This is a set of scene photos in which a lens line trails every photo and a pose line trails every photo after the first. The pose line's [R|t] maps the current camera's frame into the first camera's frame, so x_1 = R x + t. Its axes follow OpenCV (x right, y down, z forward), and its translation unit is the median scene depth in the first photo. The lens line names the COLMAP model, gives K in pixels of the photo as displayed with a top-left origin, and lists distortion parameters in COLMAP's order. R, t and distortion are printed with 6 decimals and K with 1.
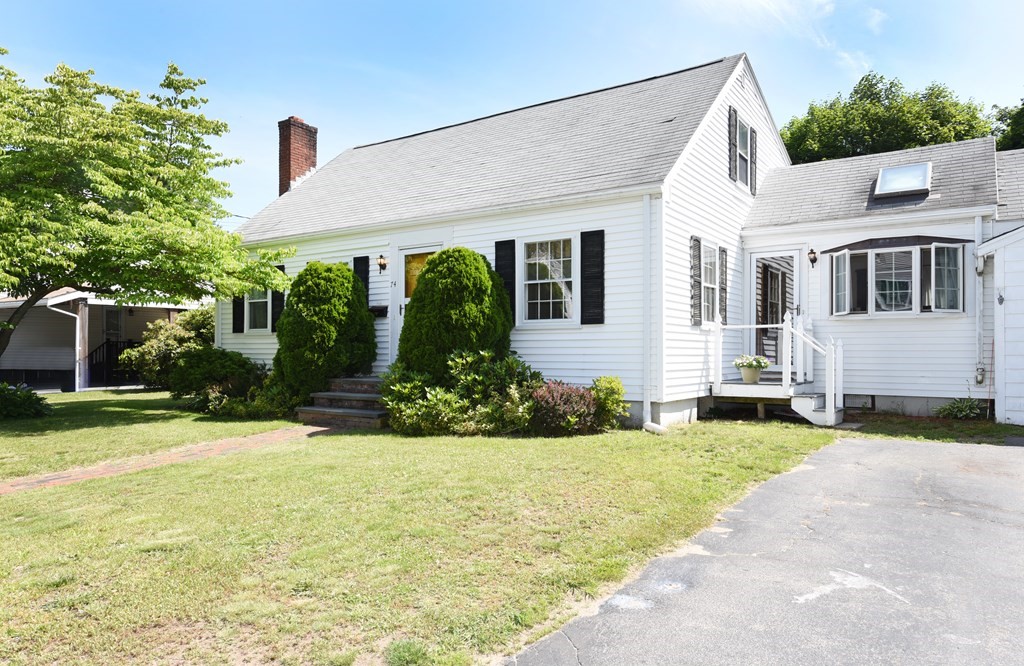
lens RADIAL K [[696.4, 0, 508.3], [0, 696.4, 339.6], [0, 0, 1]] dist [-0.002489, 0.000978]
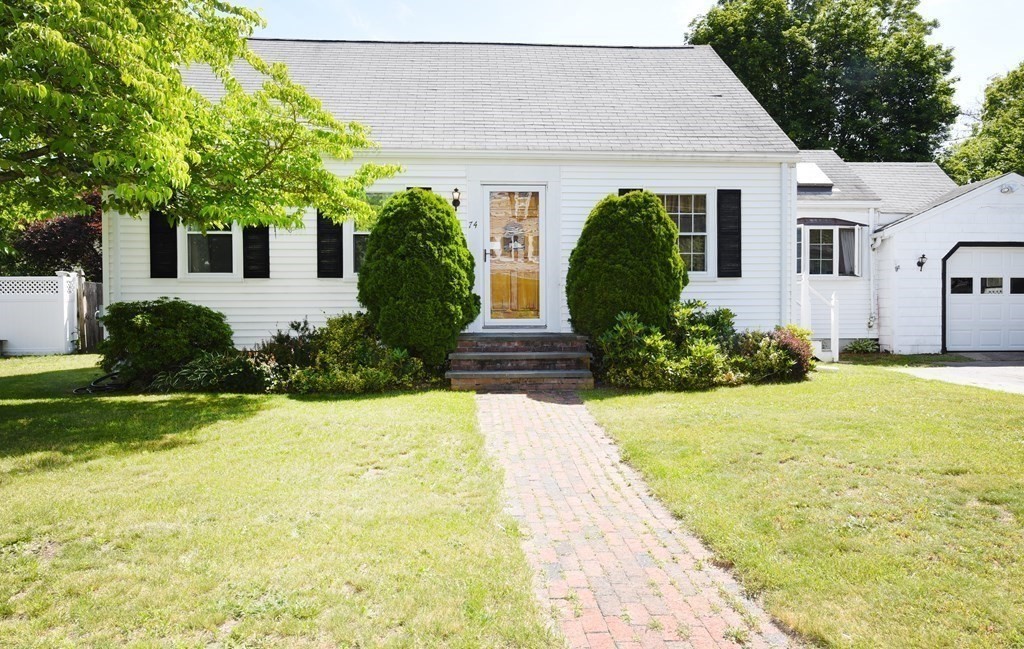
lens RADIAL K [[700.1, 0, 511.1], [0, 700.1, 319.5], [0, 0, 1]] dist [0.005873, 0.001517]
pose [[0.776832, -0.009560, 0.629636, -0.768577], [-0.005058, 0.999758, 0.021420, 0.020124], [-0.629688, -0.019824, 0.776595, 0.352811]]
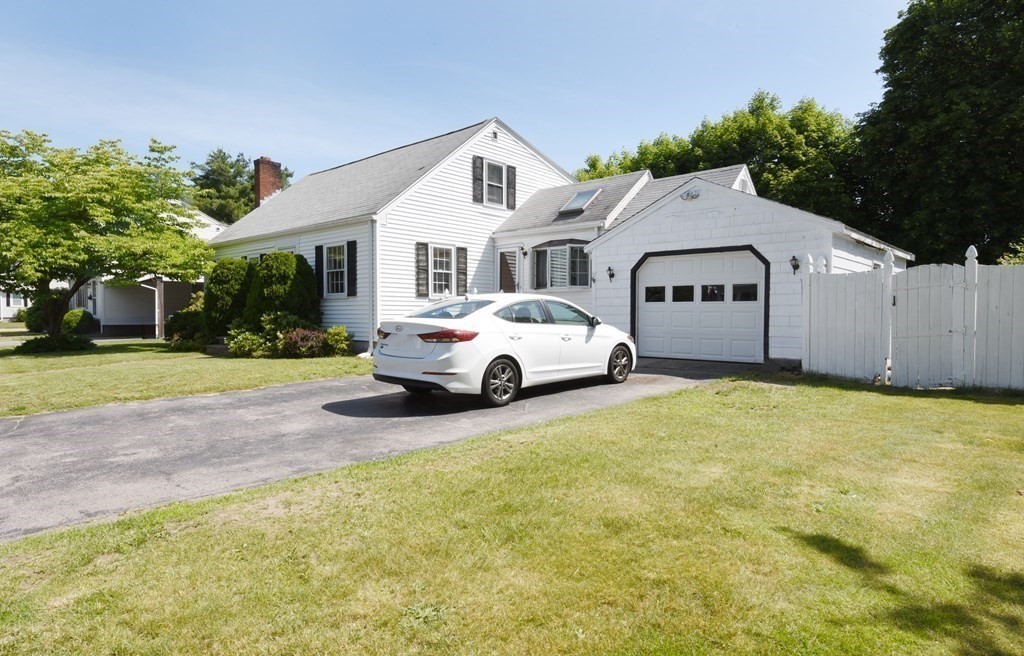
lens RADIAL K [[595.8, 0, 515.1], [0, 595.8, 331.2], [0, 0, 1]] dist [-0.005809, -0.002065]
pose [[0.992370, 0.004316, -0.123218, 0.654024], [0.001387, 0.998933, 0.046164, -0.003301], [0.123286, -0.045982, 0.991305, -0.372672]]
